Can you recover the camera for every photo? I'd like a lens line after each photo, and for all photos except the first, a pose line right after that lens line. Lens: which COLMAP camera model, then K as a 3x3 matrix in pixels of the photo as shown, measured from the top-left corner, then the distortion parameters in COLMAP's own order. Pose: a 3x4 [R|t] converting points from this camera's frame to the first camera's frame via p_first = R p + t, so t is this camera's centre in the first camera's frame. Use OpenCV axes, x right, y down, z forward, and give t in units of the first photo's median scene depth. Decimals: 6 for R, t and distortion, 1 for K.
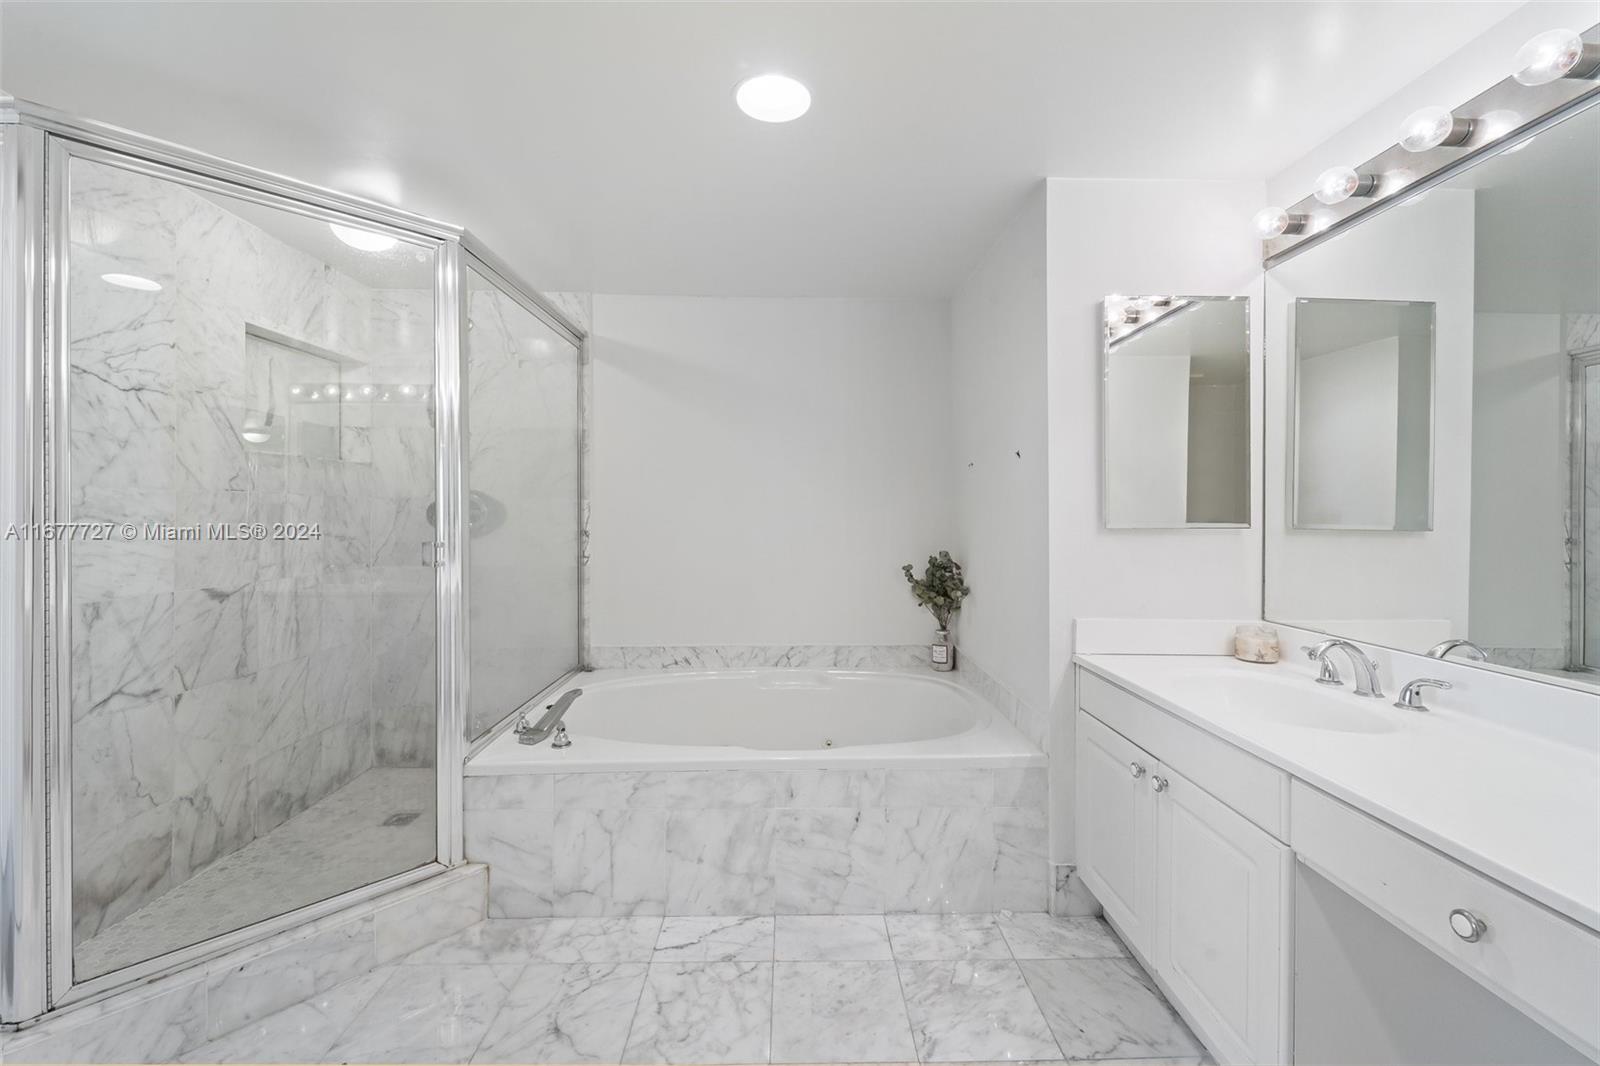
lens RADIAL K [[651.0, 0, 811.5], [0, 651.0, 517.0], [0, 0, 1]] dist [0.000262, -0.000160]
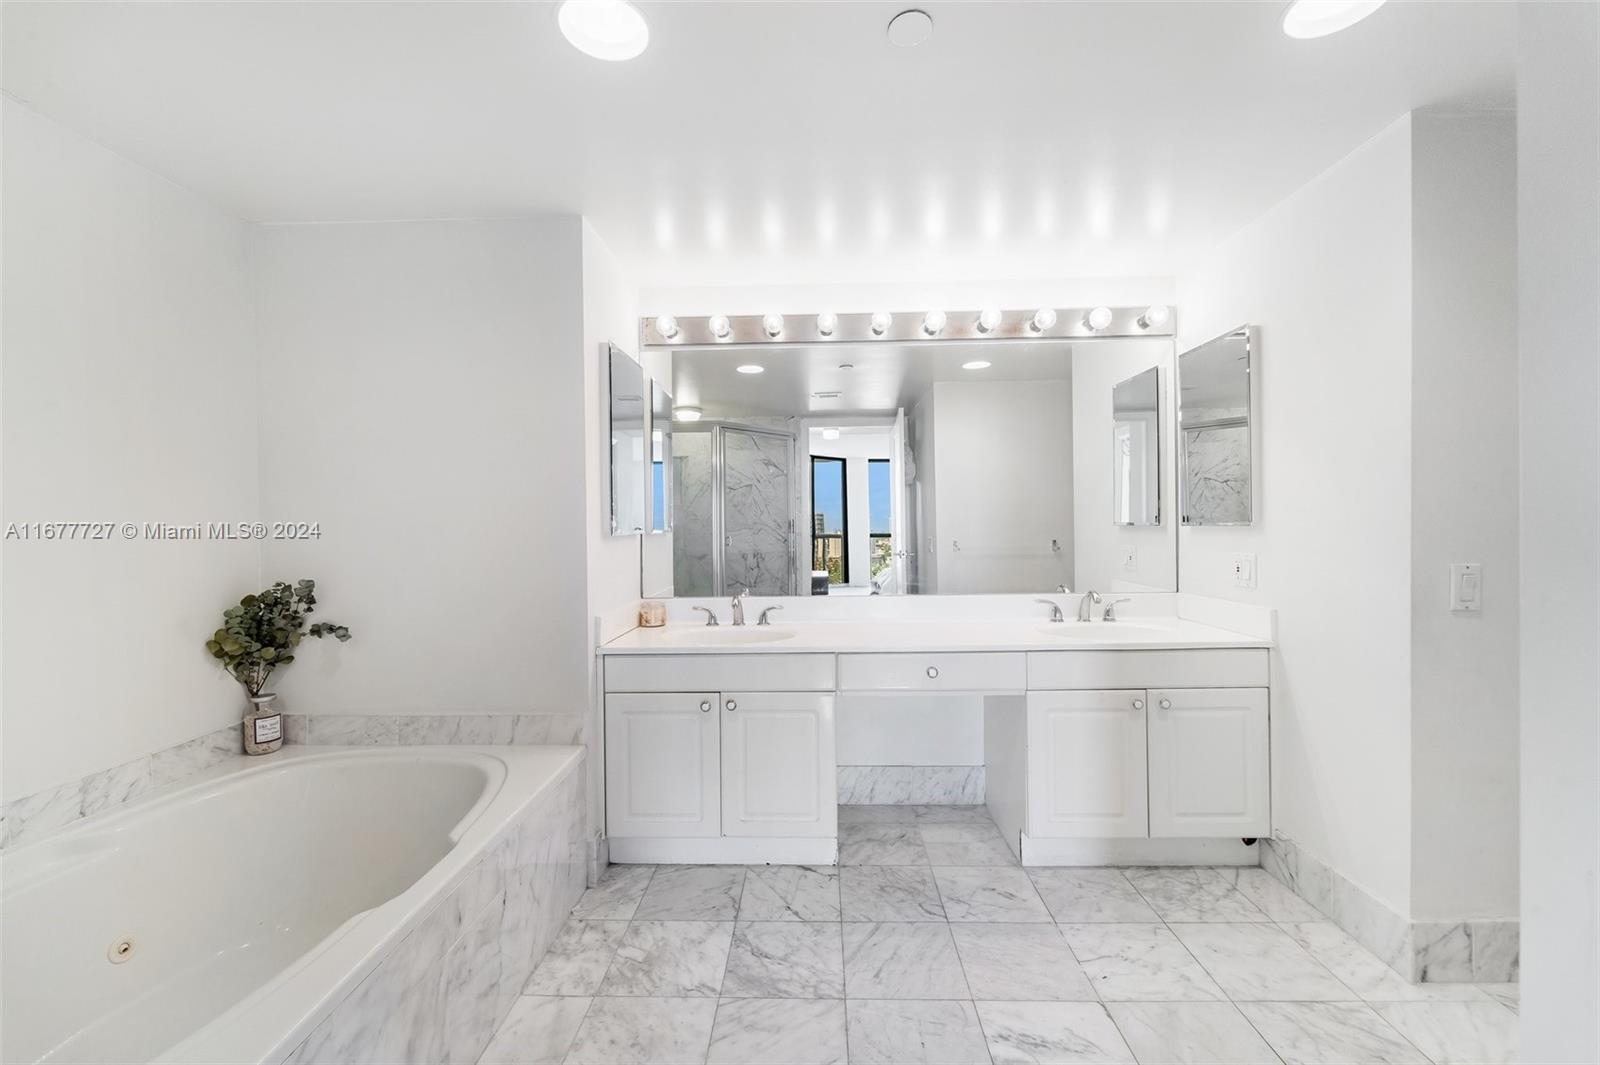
lens RADIAL K [[651.0, 0, 811.5], [0, 651.0, 516.5], [0, 0, 1]] dist [0.000262, -0.000160]
pose [[0.058548, 0.004180, 0.998276, -0.751878], [0.023967, 0.999697, -0.005592, -0.003532], [-0.997997, 0.024253, 0.058430, 0.574436]]
